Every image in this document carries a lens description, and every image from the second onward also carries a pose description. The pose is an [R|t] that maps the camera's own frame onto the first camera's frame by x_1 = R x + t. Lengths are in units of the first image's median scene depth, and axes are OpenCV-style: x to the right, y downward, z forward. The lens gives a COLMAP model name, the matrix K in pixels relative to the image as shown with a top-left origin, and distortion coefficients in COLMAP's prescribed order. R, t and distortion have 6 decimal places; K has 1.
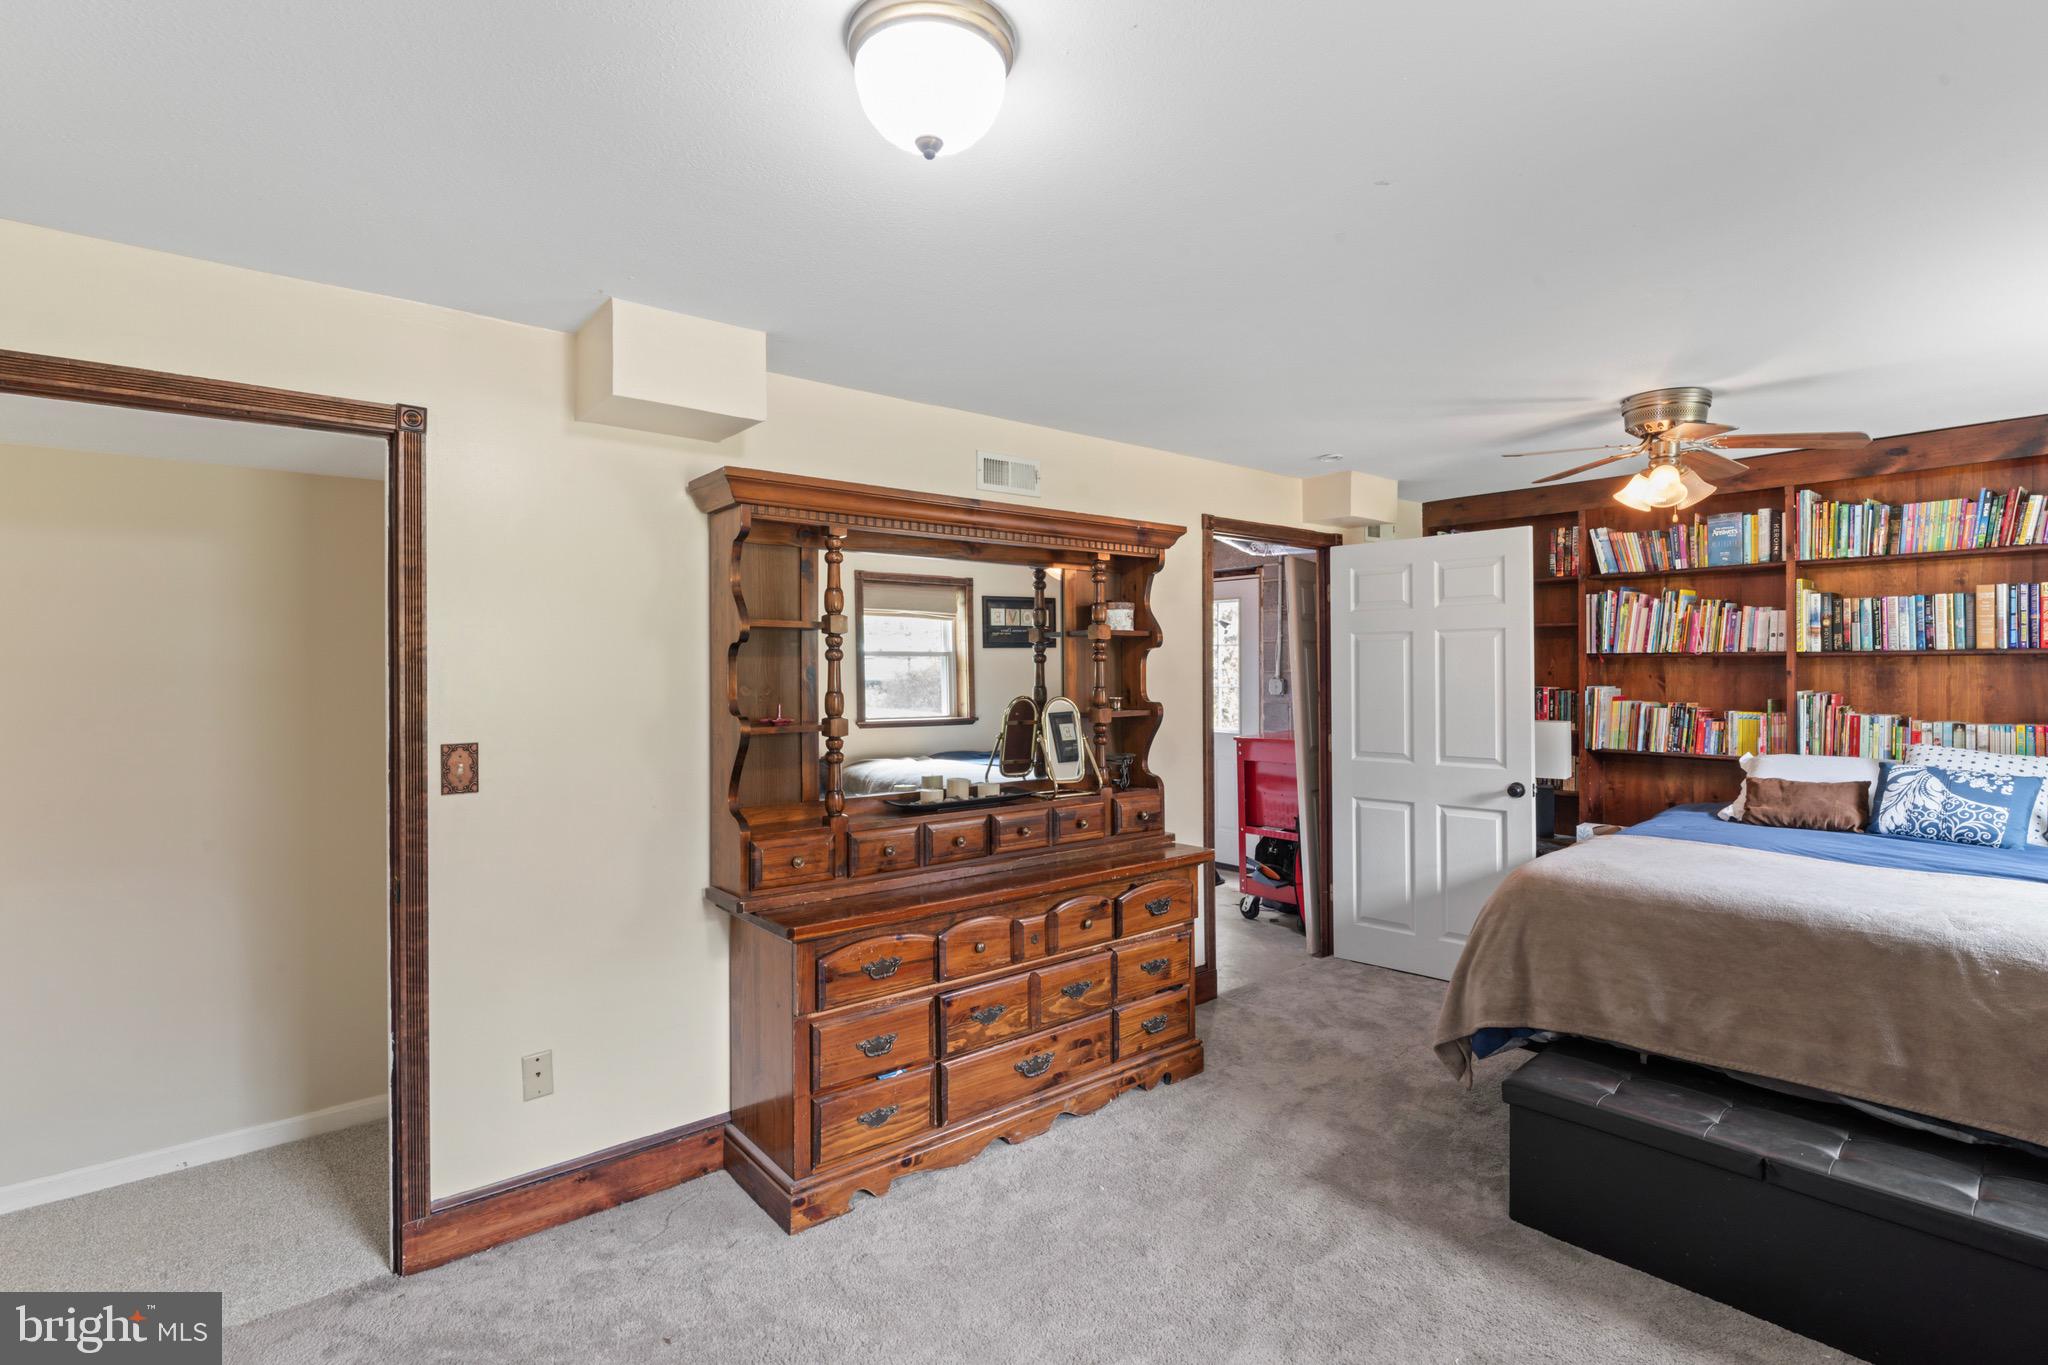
lens RADIAL K [[966.1, 0, 1026.7], [0, 966.1, 672.7], [0, 0, 1]] dist [-0.004939, -0.000274]
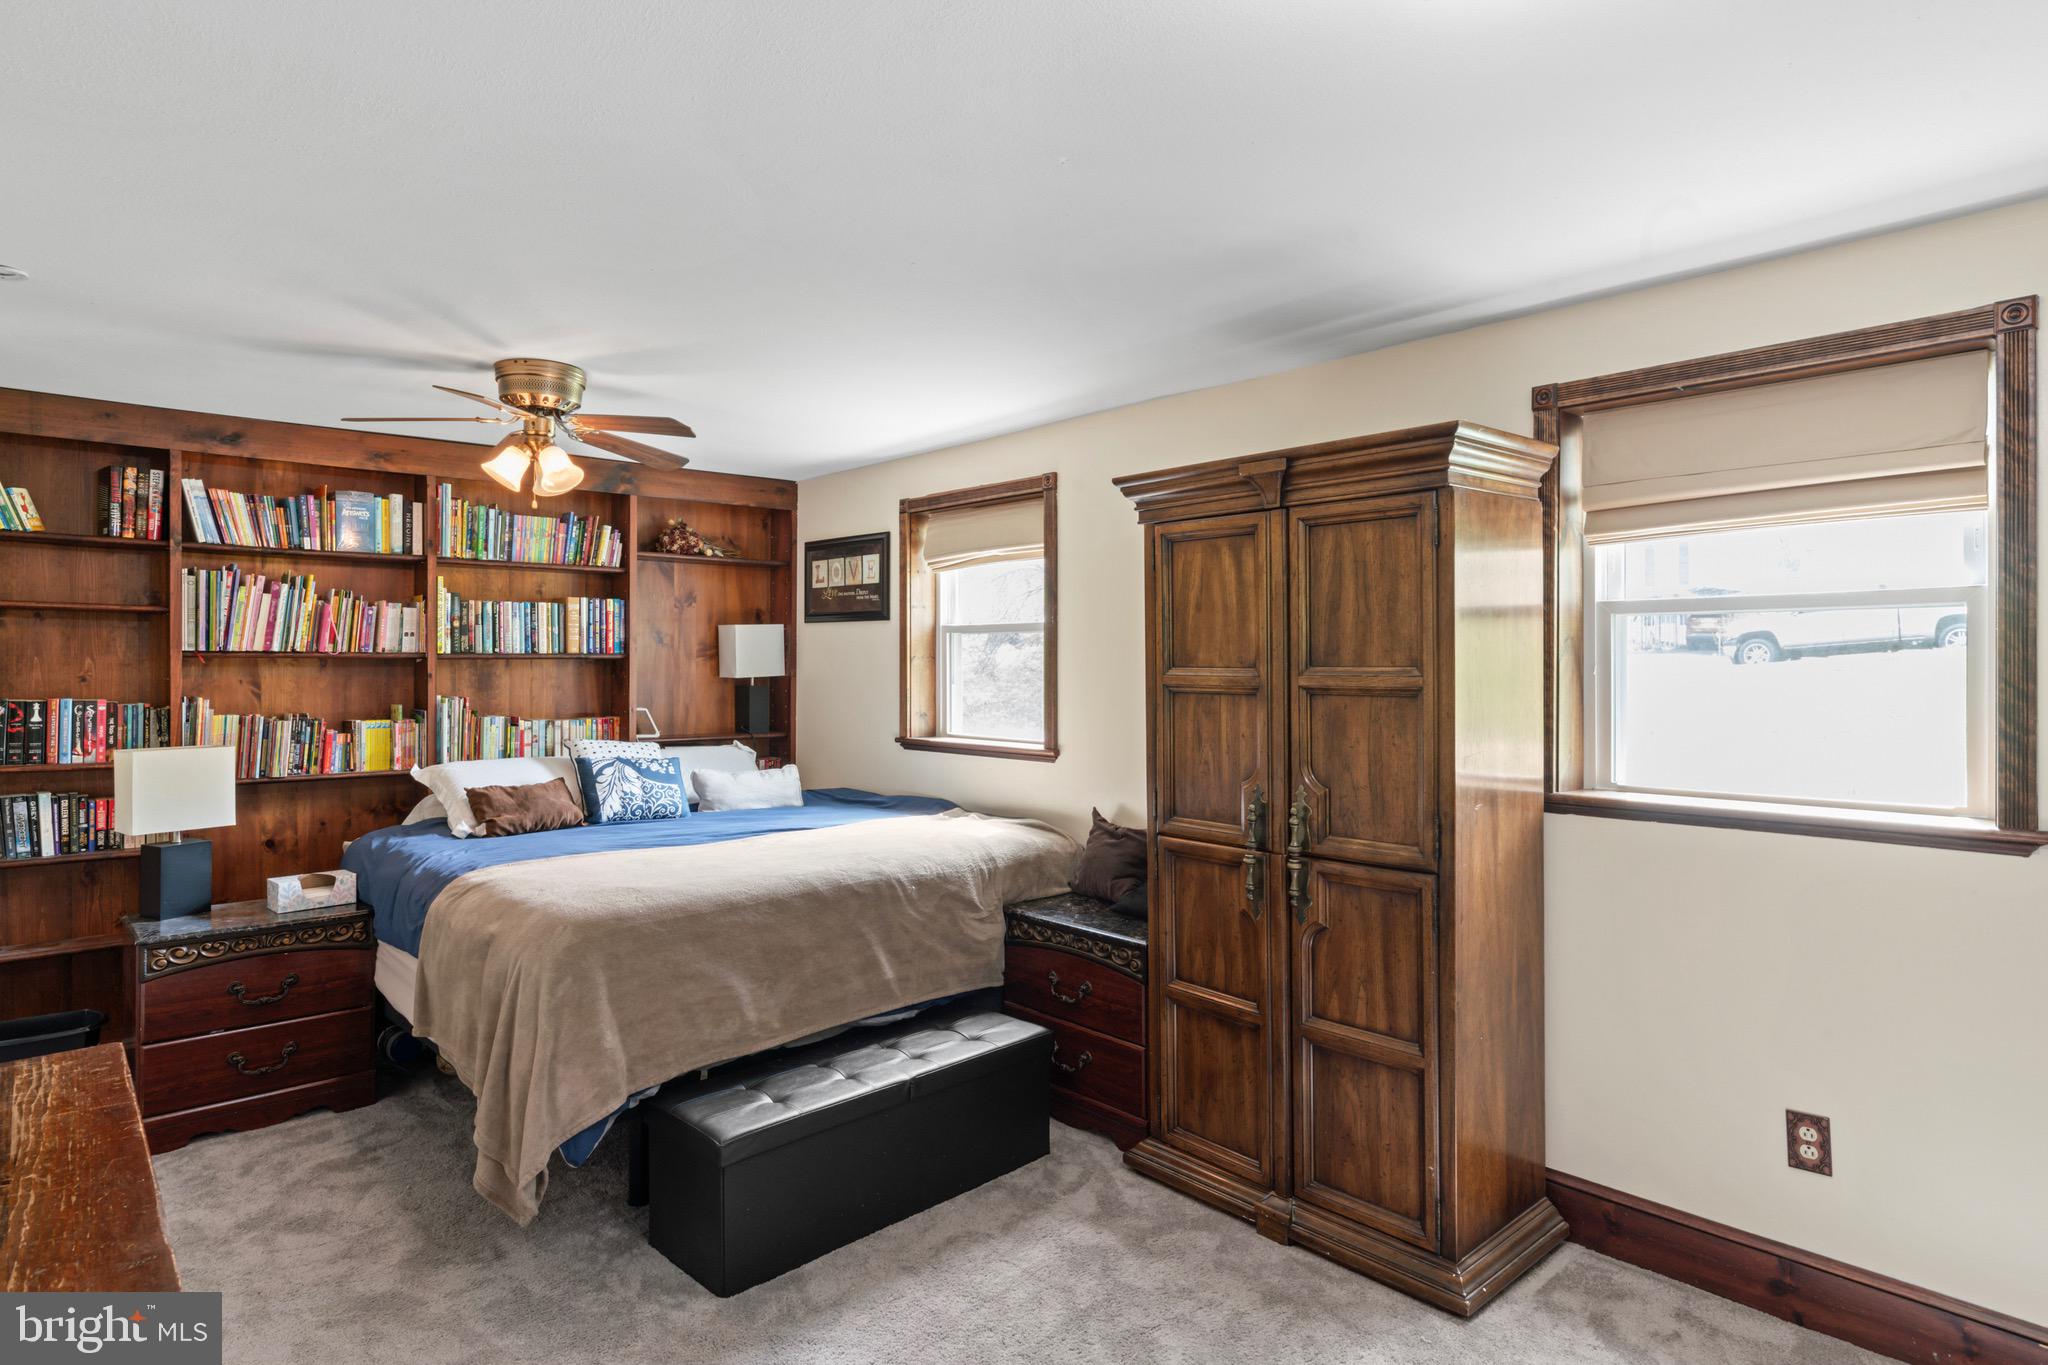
lens RADIAL K [[1121.3, 0, 1030.8], [0, 1121.3, 668.1], [0, 0, 1]] dist [-0.016160, -0.000784]
pose [[-0.049234, 0.003513, 0.998781, -0.322894], [0.007685, 0.999966, -0.003138, 0.000761], [-0.998758, 0.007521, -0.049259, 0.477553]]
